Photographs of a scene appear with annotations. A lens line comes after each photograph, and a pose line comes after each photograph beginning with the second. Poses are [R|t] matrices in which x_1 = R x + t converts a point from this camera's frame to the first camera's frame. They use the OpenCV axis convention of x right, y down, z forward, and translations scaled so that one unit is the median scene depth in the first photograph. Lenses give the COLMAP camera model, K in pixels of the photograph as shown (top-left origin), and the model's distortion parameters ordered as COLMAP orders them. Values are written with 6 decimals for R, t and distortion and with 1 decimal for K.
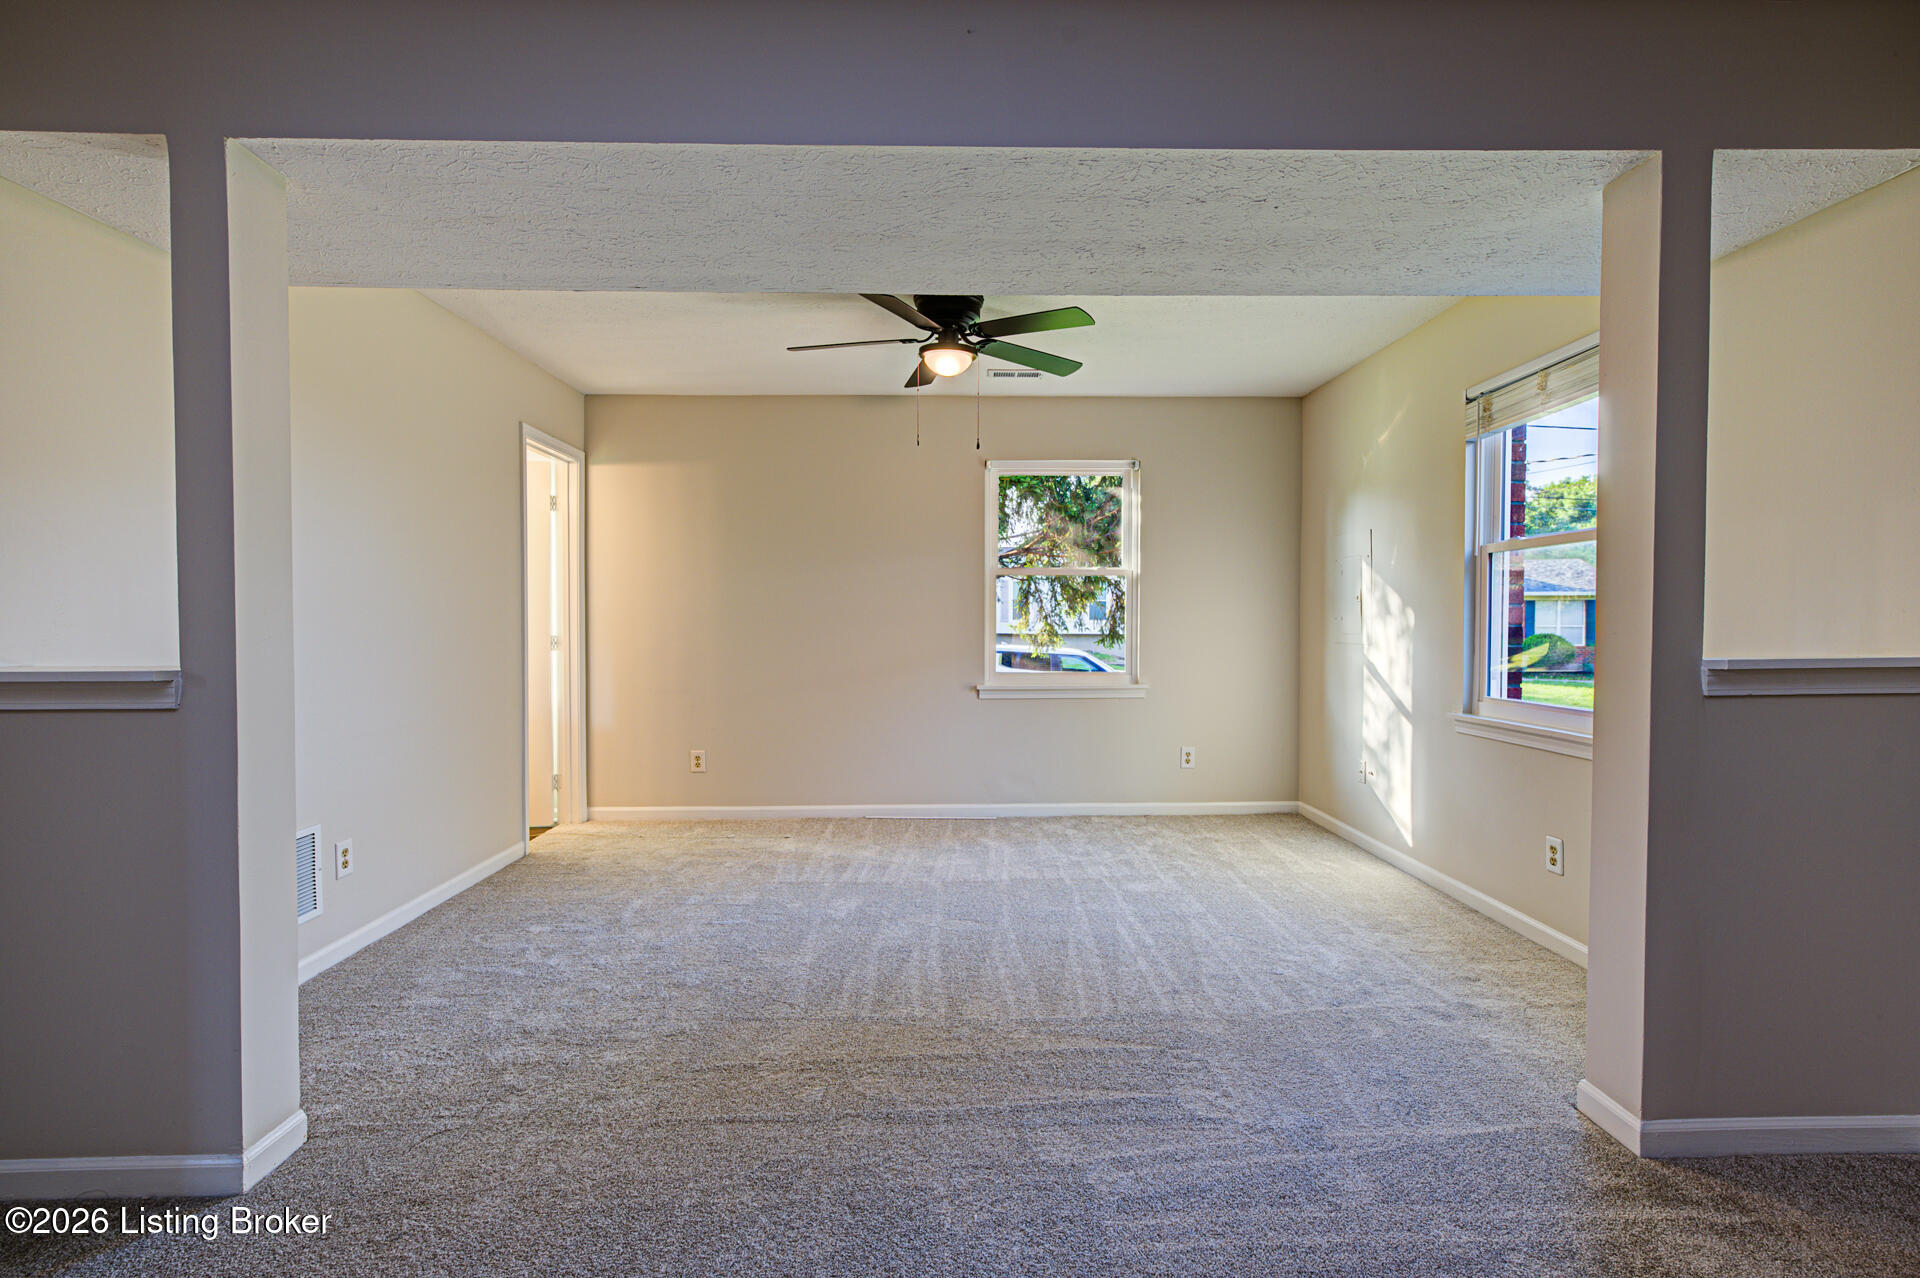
lens RADIAL K [[863.5, 0, 963.3], [0, 863.5, 637.7], [0, 0, 1]] dist [0.000297, 0.006519]
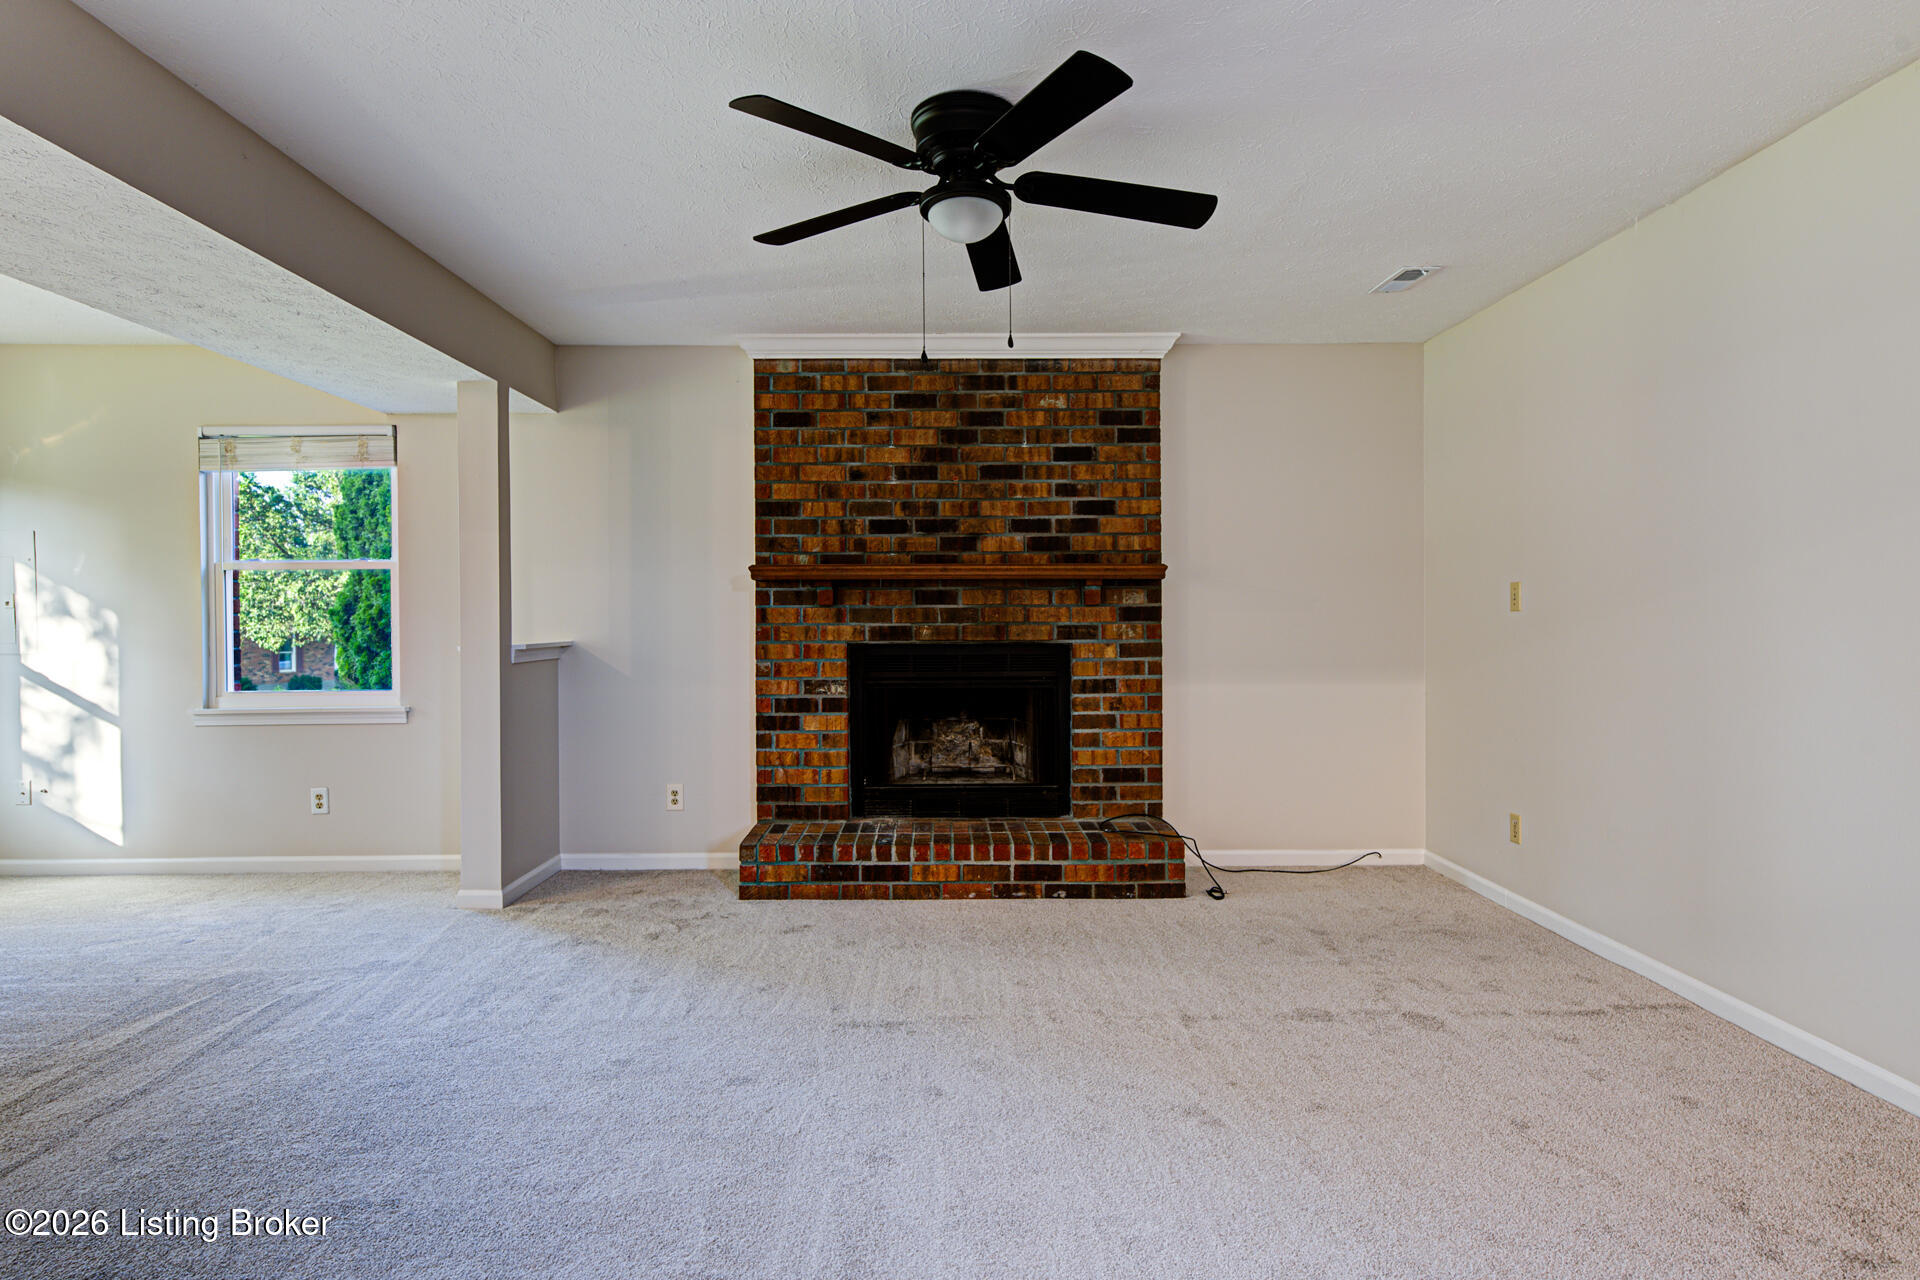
lens RADIAL K [[992.5, 0, 954.0], [0, 992.5, 637.8], [0, 0, 1]] dist [0.007921, 0.000514]
pose [[0.023682, -0.012818, 0.999637, -0.721415], [0.027023, 0.999561, 0.012177, 0.004648], [-0.999354, 0.026724, 0.024018, -0.026267]]
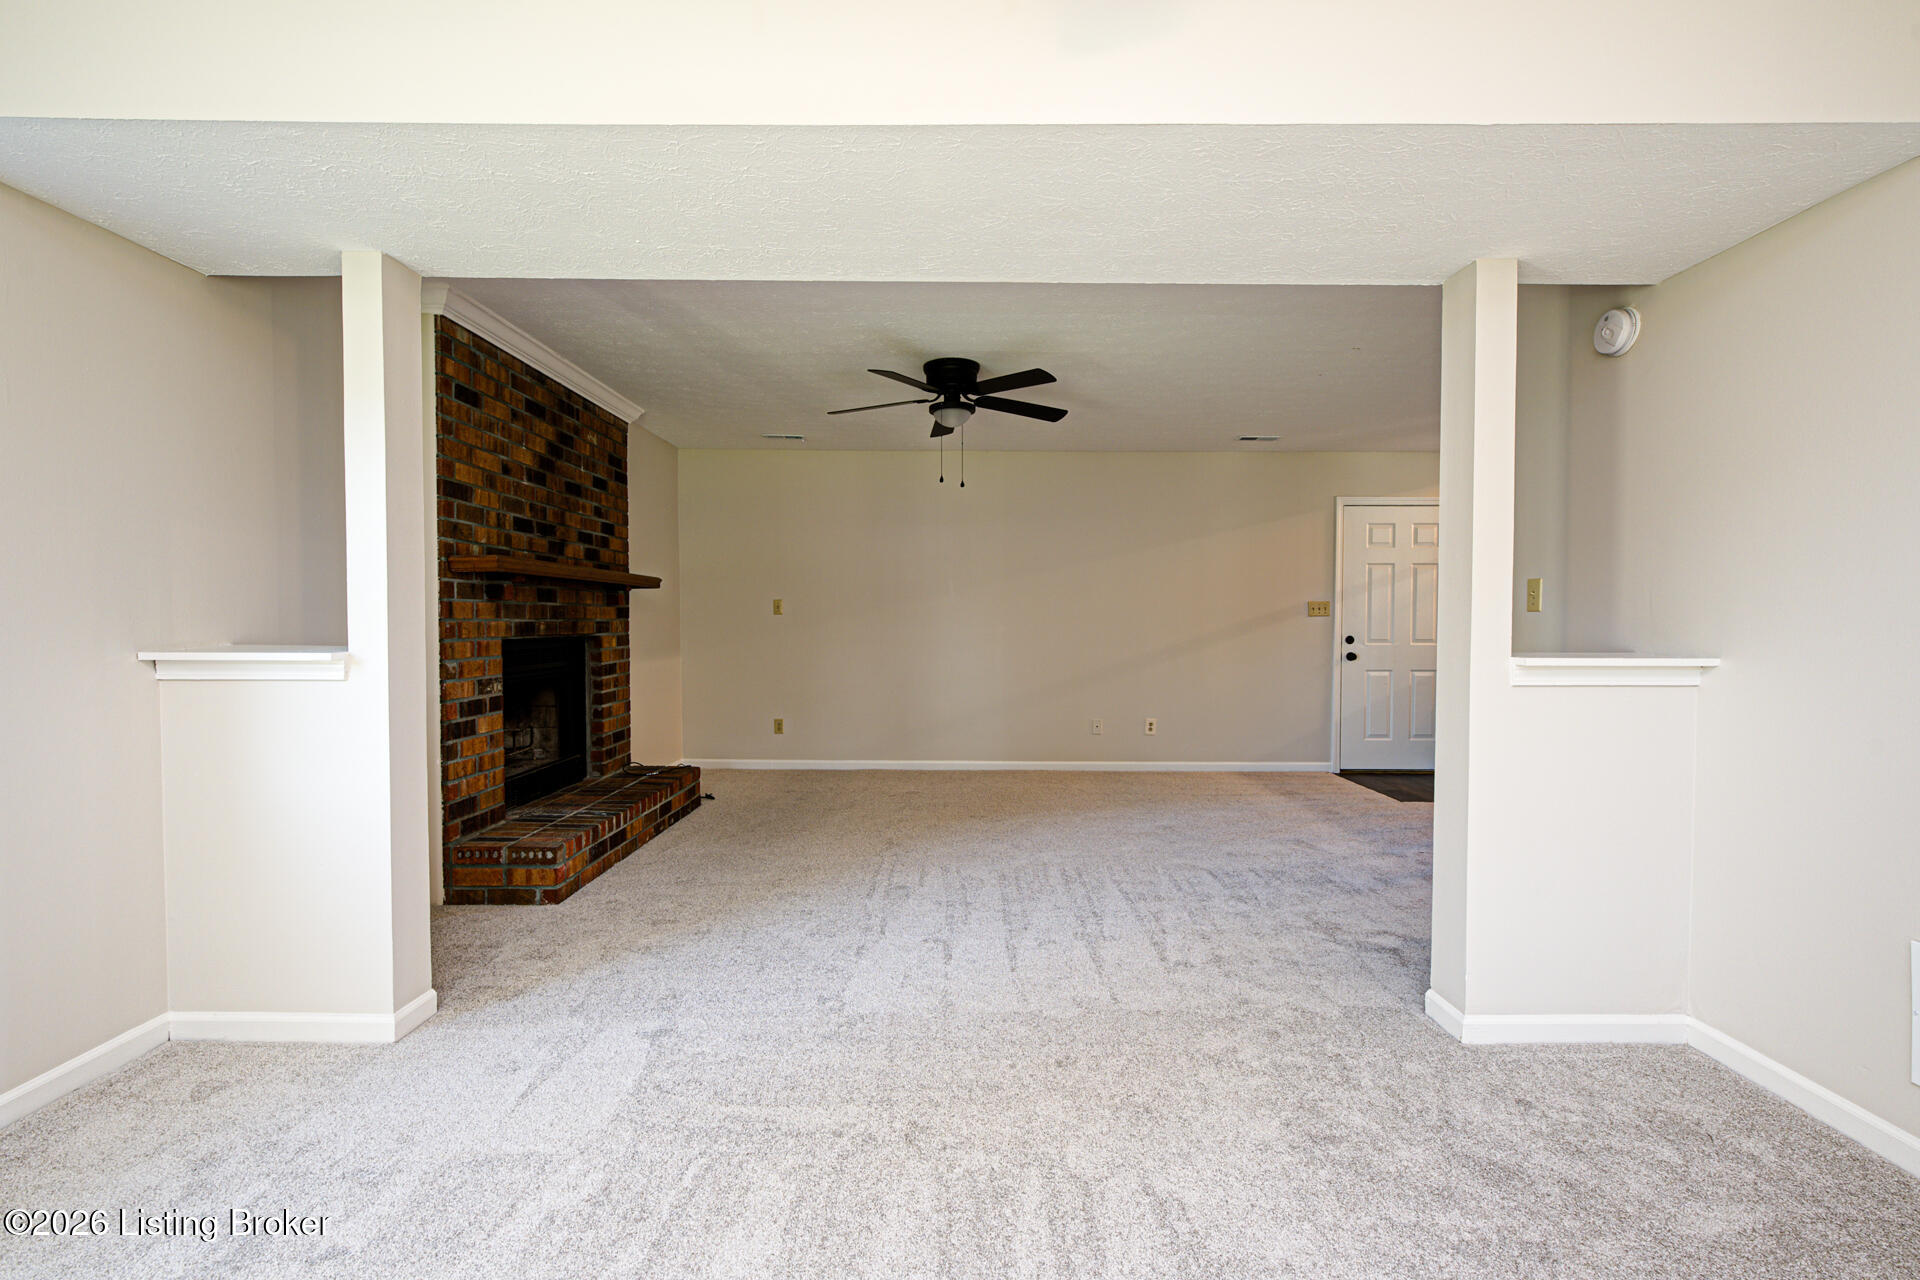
lens RADIAL K [[863.5, 0, 963.3], [0, 863.5, 638.7], [0, 0, 1]] dist [0.000297, 0.006519]
pose [[-0.999609, 0.000535, 0.027974, -0.044837], [0.001796, 0.998982, 0.045086, -0.026091], [-0.027922, 0.045118, -0.998591, 1.239587]]
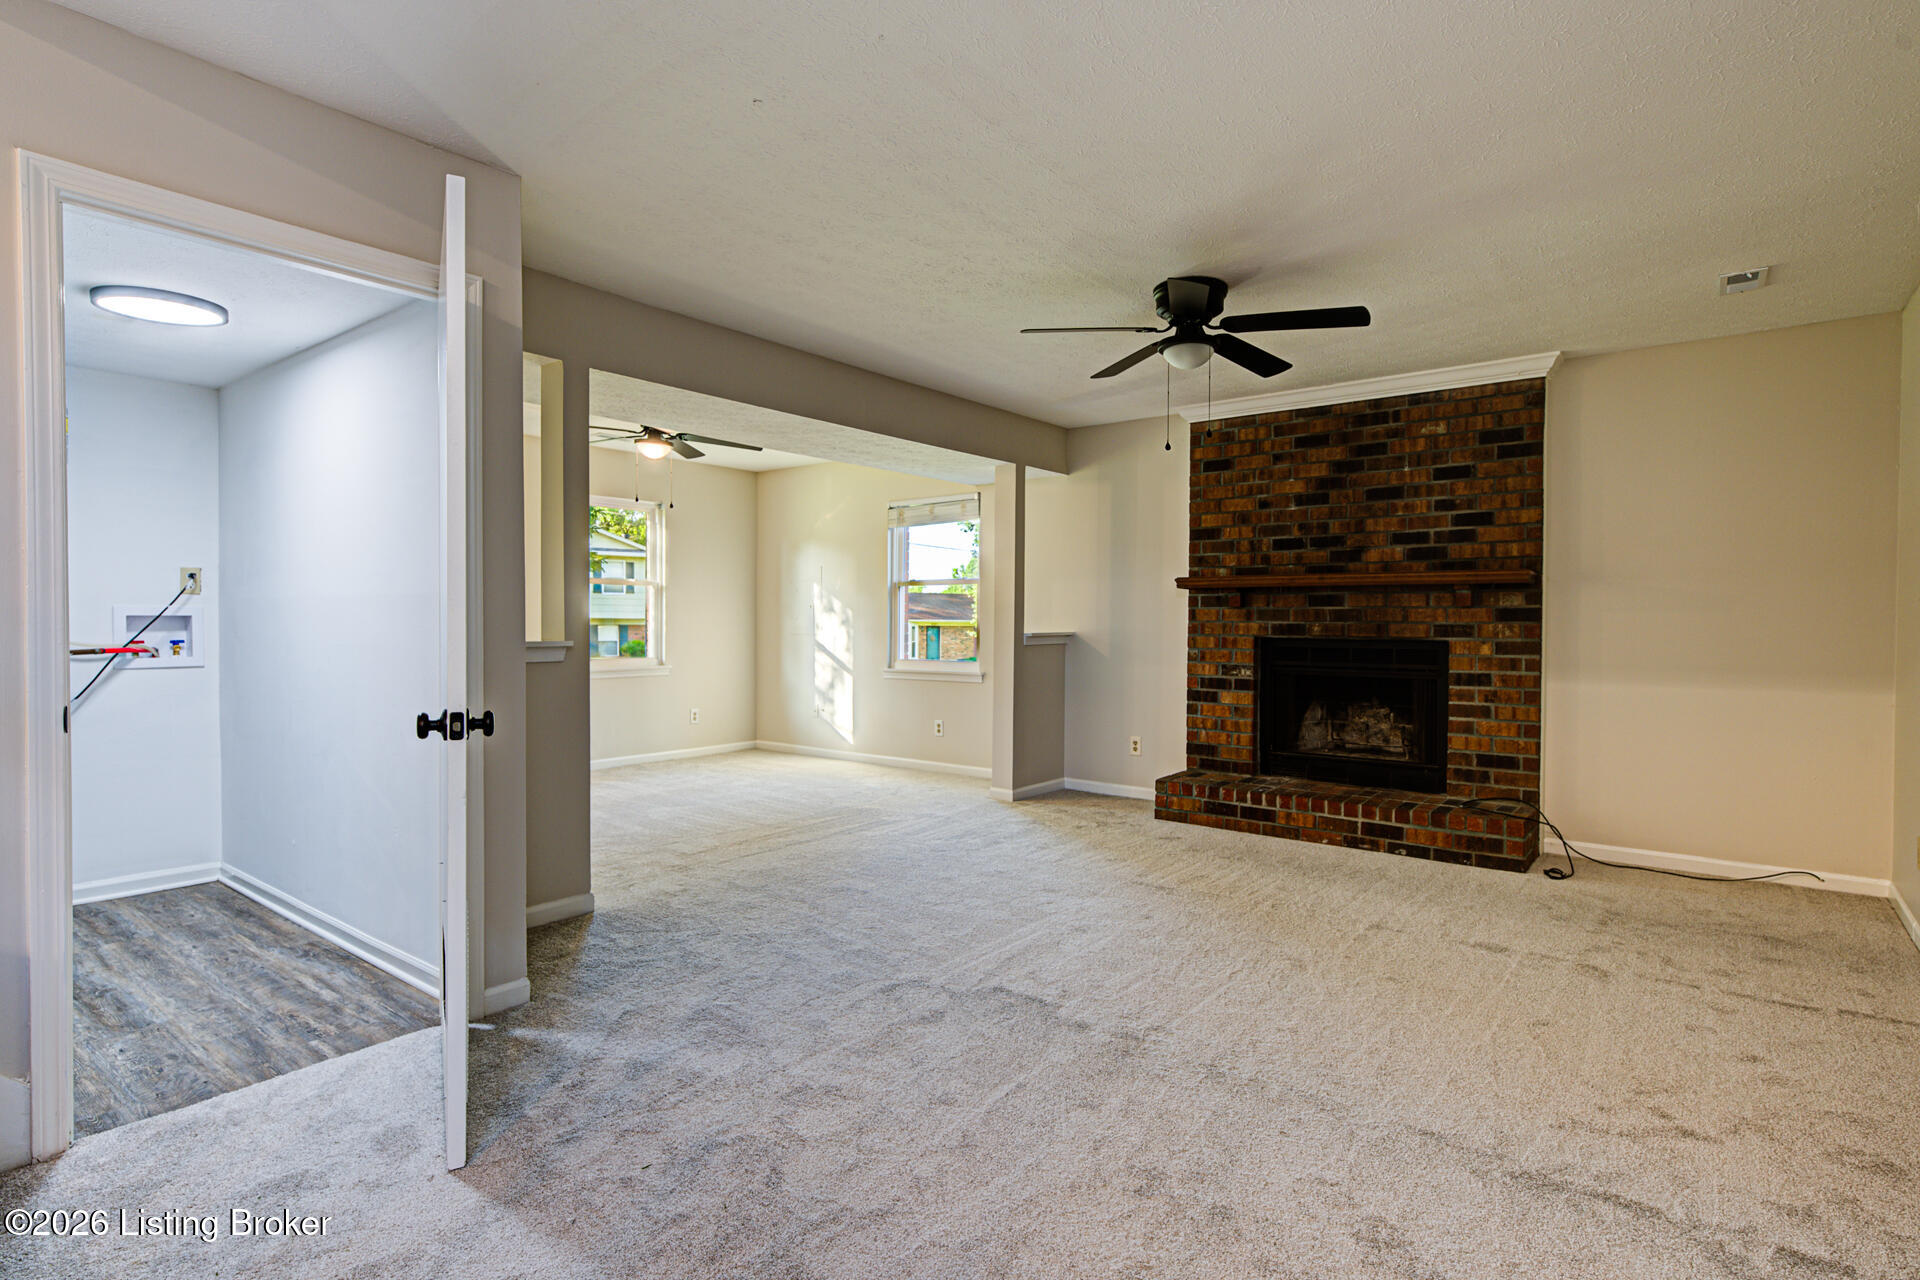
lens RADIAL K [[954.4, 0, 960.0], [0, 954.4, 640.0], [0, 0, 1]] dist [0.002666, 0.000516]
pose [[0.643046, -0.008964, 0.765775, -0.965488], [0.010150, 0.999943, 0.003181, 0.019078], [-0.765760, 0.005727, 0.643101, -0.506792]]
